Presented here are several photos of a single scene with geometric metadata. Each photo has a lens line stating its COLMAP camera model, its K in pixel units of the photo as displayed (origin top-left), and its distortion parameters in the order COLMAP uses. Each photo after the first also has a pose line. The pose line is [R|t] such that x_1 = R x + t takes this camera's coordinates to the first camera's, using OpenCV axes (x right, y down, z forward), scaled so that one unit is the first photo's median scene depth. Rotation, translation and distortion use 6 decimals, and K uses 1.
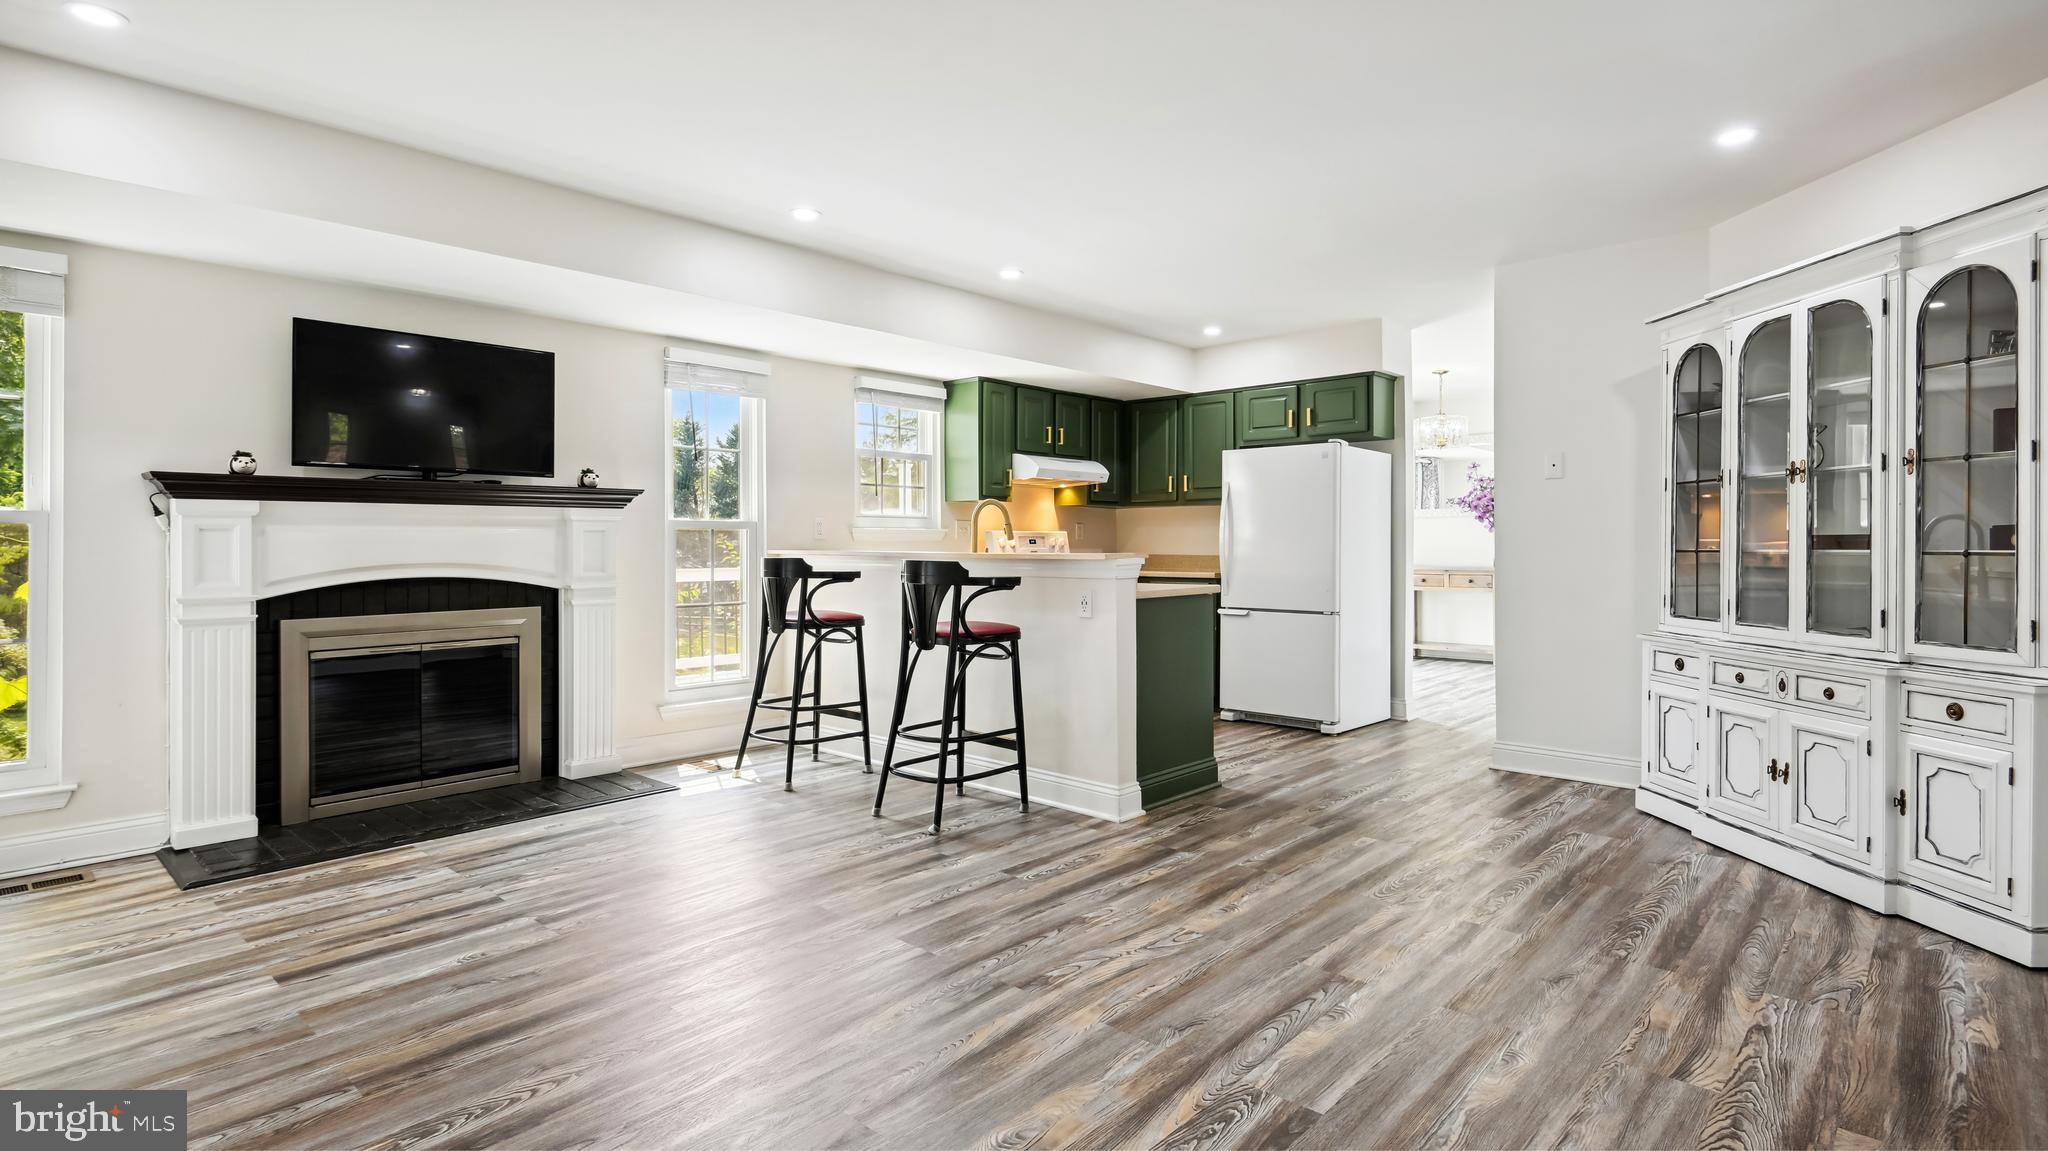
lens RADIAL K [[998.4, 0, 1006.8], [0, 998.4, 542.7], [0, 0, 1]] dist [0.018055, -0.011793]
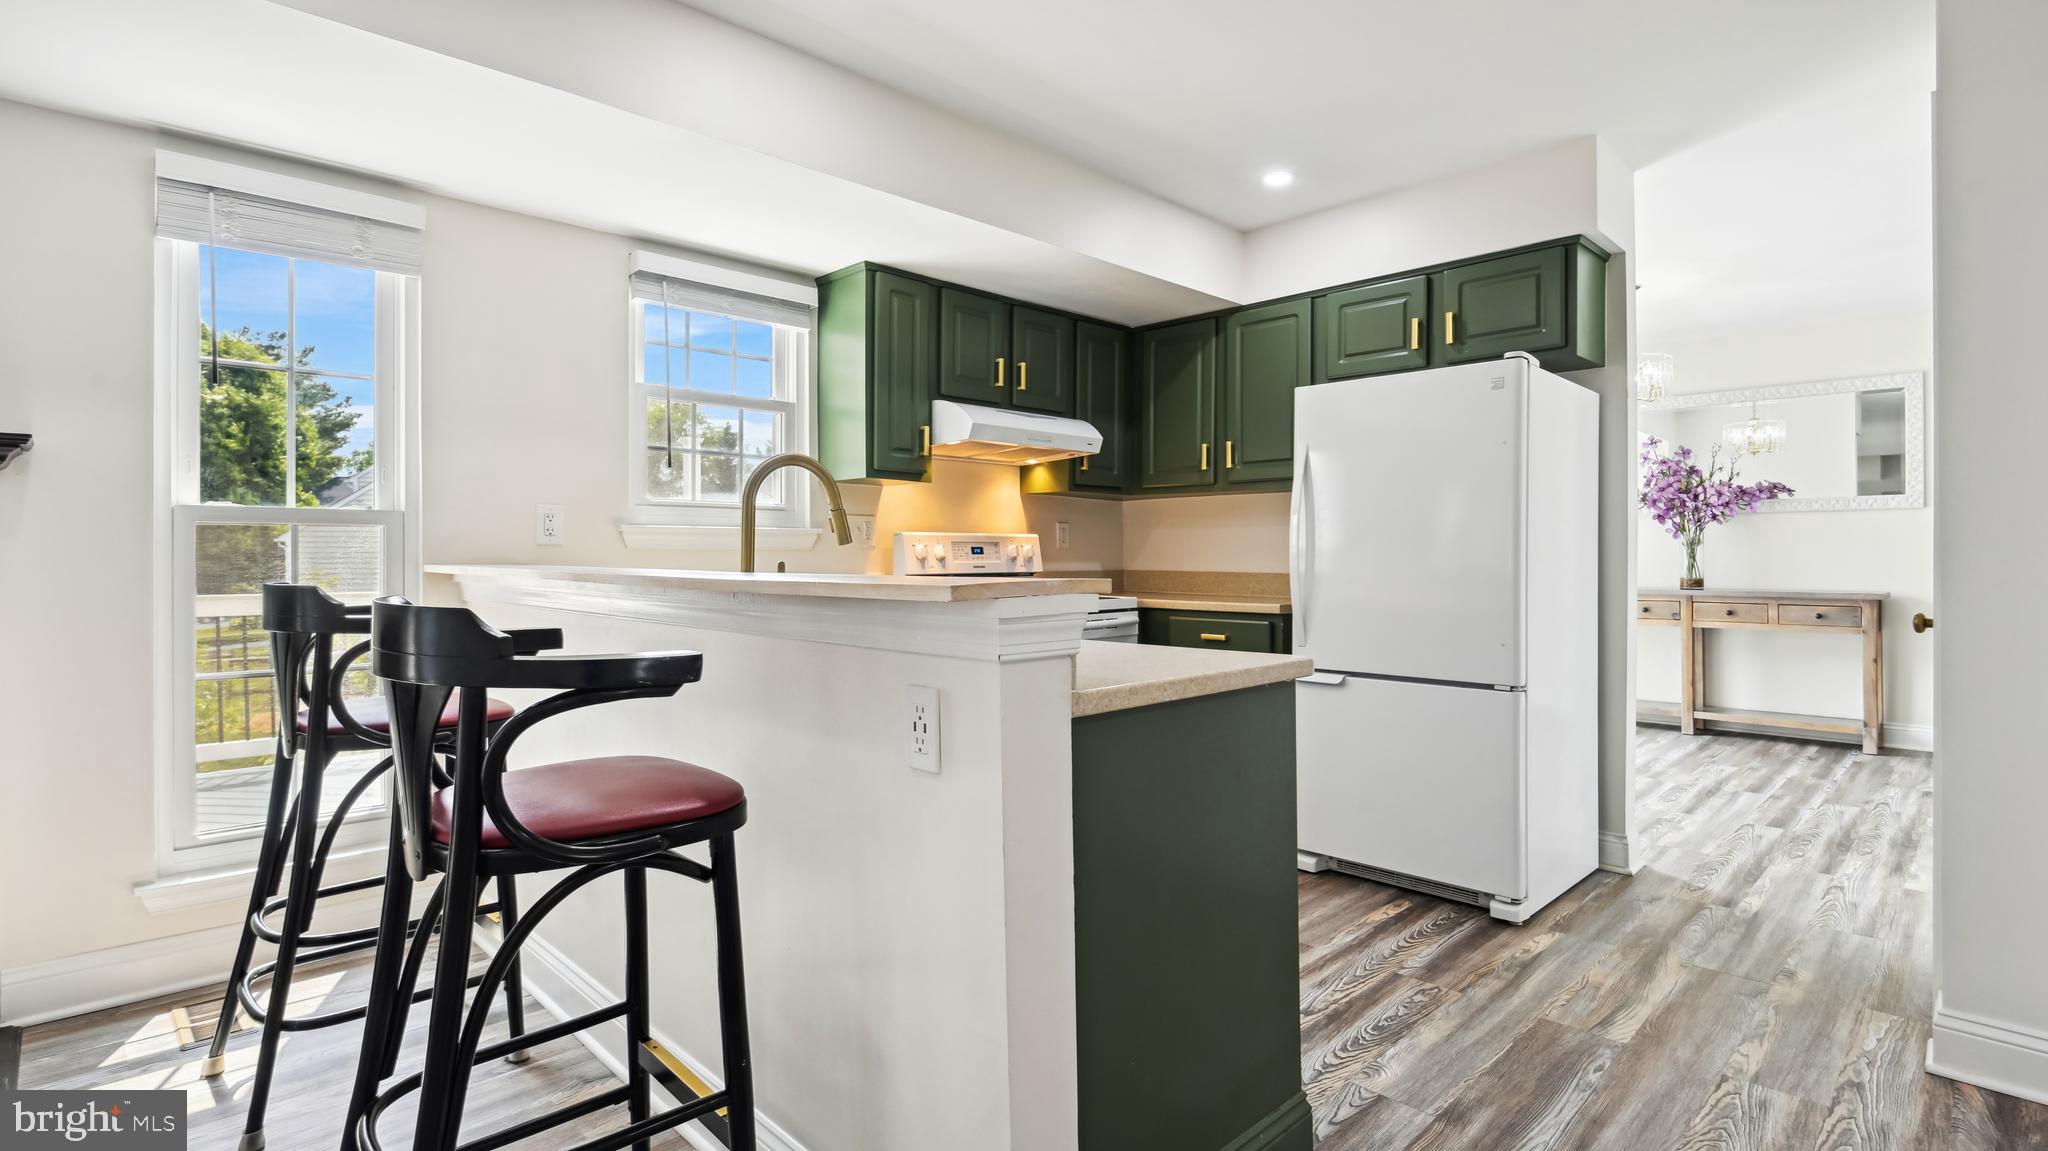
lens RADIAL K [[998.4, 0, 1015.2], [0, 998.4, 589.1], [0, 0, 1]] dist [0.018055, -0.011793]
pose [[0.999481, 0.000486, -0.032202, 0.118120], [0.000564, 0.999469, 0.032570, 0.004280], [0.032200, -0.032572, 0.998951, 0.663723]]
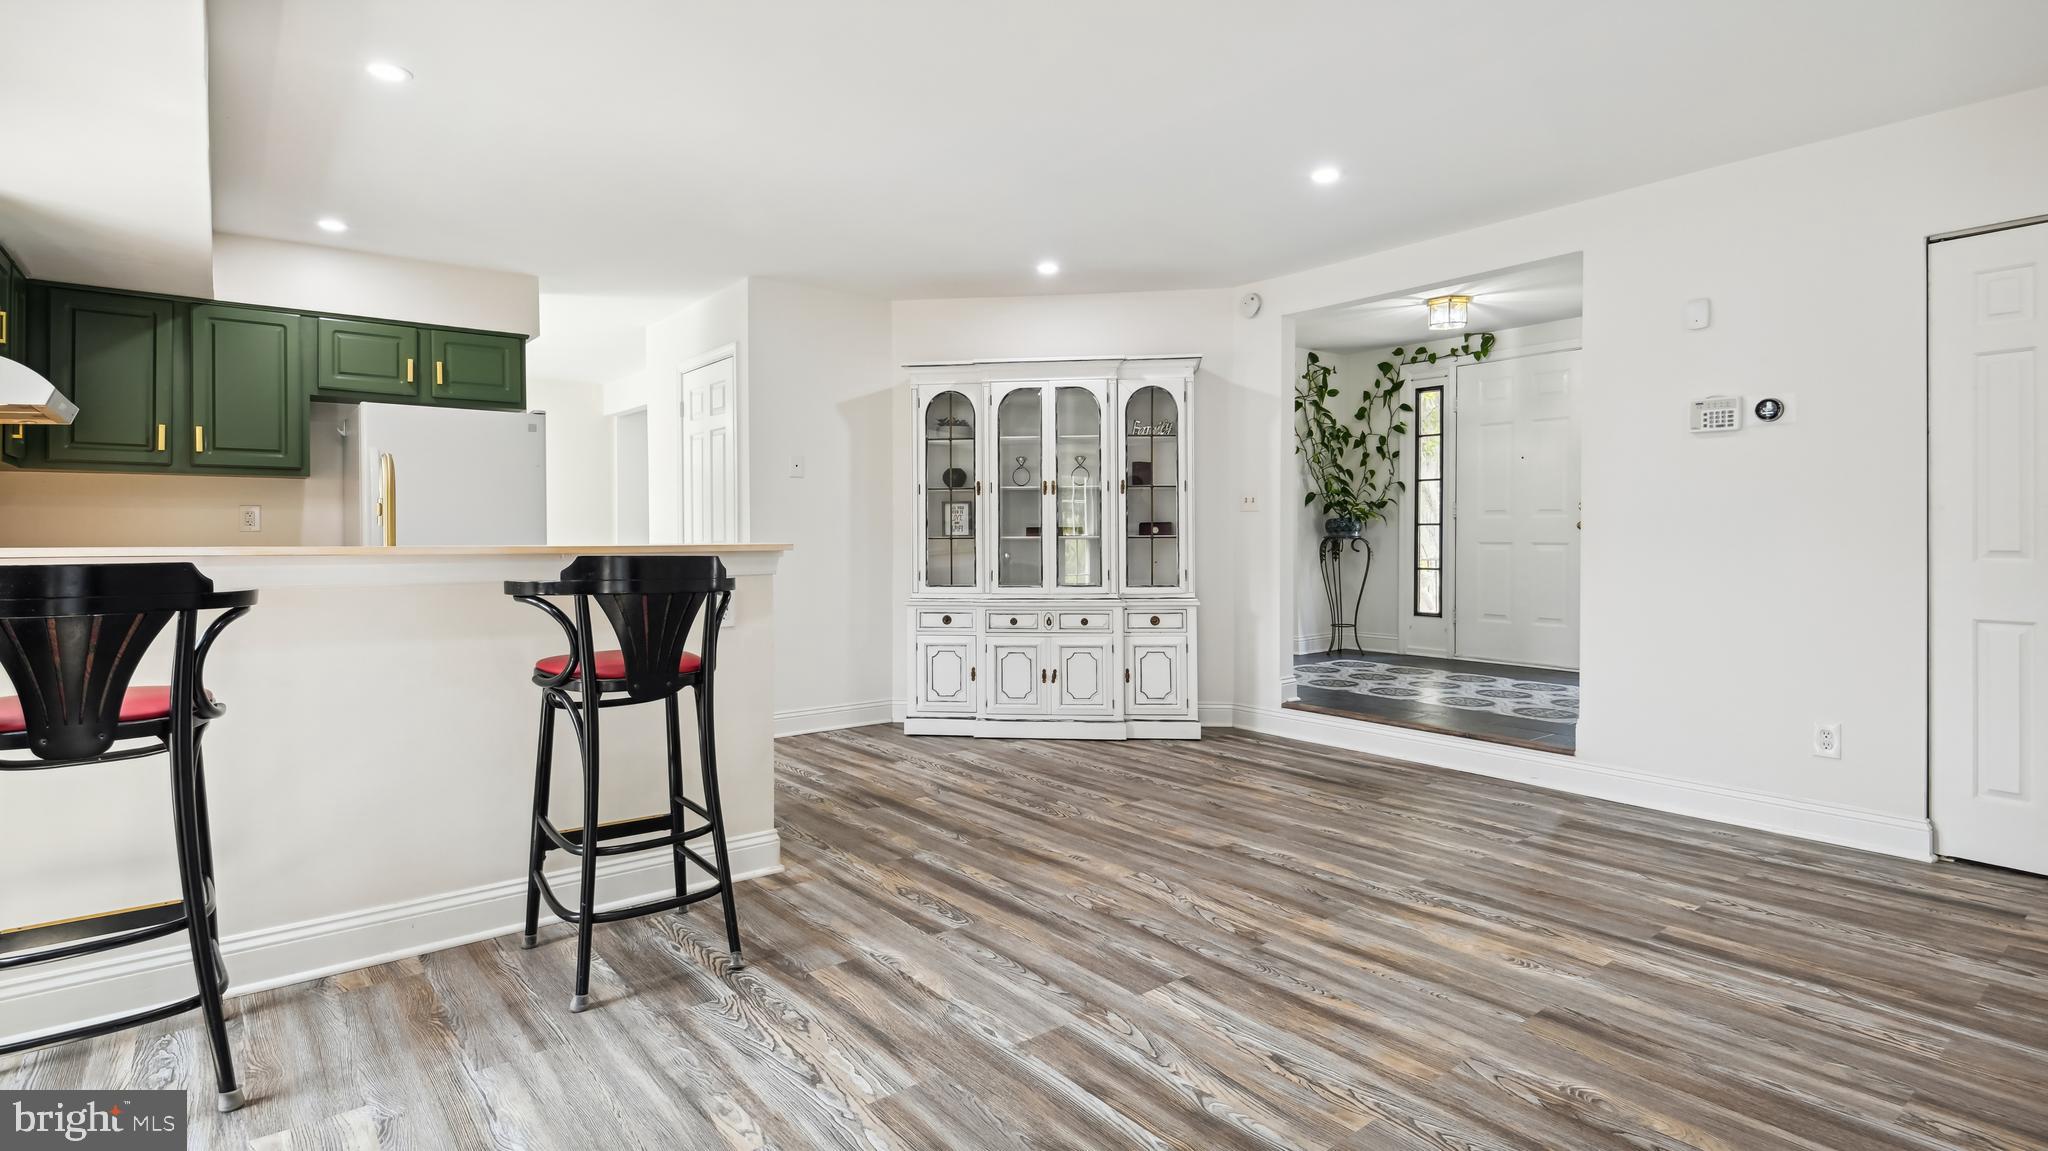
lens RADIAL K [[998.4, 0, 1034.8], [0, 998.4, 539.7], [0, 0, 1]] dist [0.018055, -0.011793]
pose [[0.137465, -0.003679, 0.990500, -0.661546], [0.002013, 0.999992, 0.003435, 0.005673], [-0.990505, 0.001521, 0.137471, 0.671077]]
